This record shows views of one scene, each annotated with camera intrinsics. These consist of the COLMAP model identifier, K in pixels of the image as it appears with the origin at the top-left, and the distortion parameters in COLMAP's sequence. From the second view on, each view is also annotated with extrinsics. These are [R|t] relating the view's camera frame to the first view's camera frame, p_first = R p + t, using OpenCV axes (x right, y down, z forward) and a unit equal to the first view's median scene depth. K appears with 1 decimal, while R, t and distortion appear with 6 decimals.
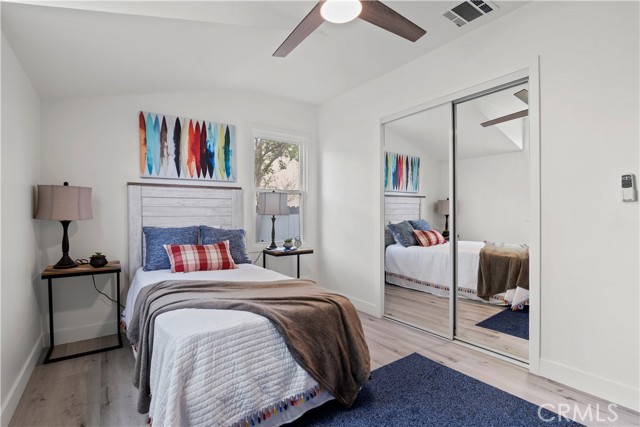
lens RADIAL K [[299.6, 0, 320.7], [0, 299.6, 212.2], [0, 0, 1]] dist [-0.033071, 0.009847]
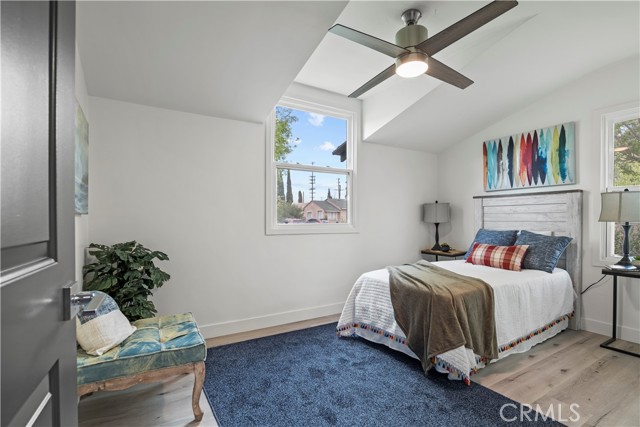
lens RADIAL K [[299.6, 0, 320.7], [0, 299.6, 212.2], [0, 0, 1]] dist [-0.033071, 0.009847]
pose [[-0.058695, -0.021232, -0.998050, 0.698786], [0.001889, 0.999770, -0.021380, 0.000824], [0.998274, -0.003140, -0.058642, 0.321925]]
